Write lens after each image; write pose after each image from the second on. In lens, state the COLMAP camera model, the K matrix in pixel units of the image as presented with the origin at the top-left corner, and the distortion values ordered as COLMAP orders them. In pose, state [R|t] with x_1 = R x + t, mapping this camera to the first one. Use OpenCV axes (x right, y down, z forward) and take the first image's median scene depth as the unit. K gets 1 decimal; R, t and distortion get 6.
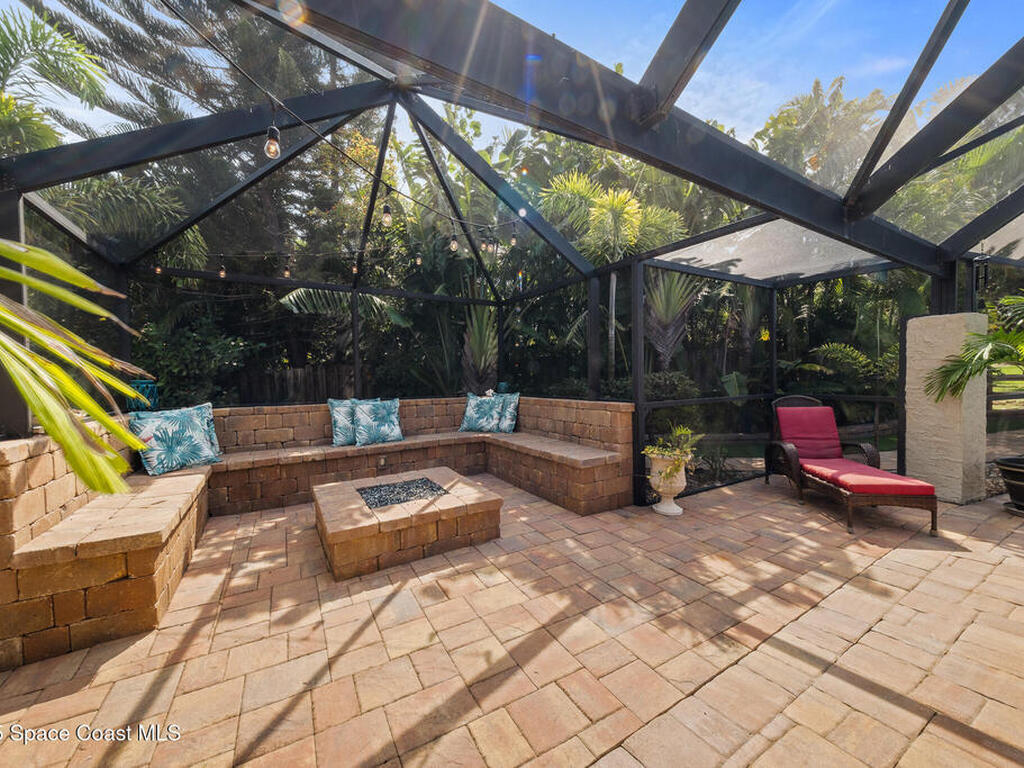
lens RADIAL K [[398.6, 0, 516.0], [0, 398.6, 388.8], [0, 0, 1]] dist [0.009900, -0.000551]
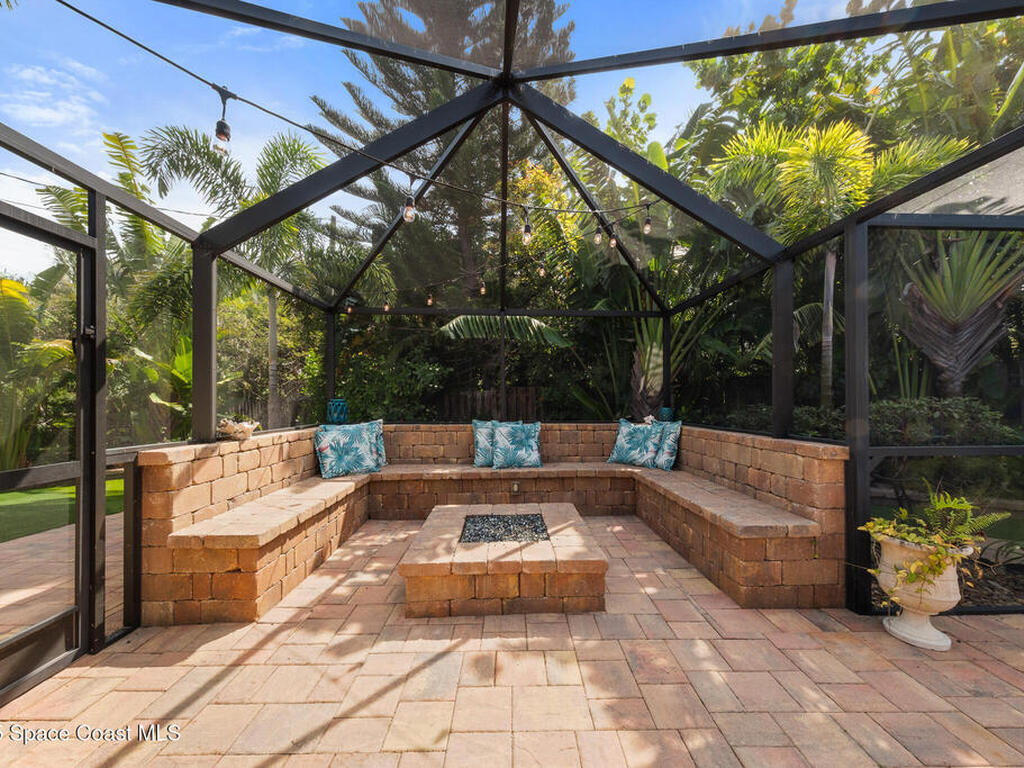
lens RADIAL K [[396.0, 0, 513.7], [0, 396.0, 399.6], [0, 0, 1]] dist [0.014887, -0.005952]
pose [[0.873230, 0.015035, -0.487076, 0.145922], [-0.028428, 0.999393, -0.020116, -0.011483], [0.486478, 0.031412, 0.873128, 0.194596]]
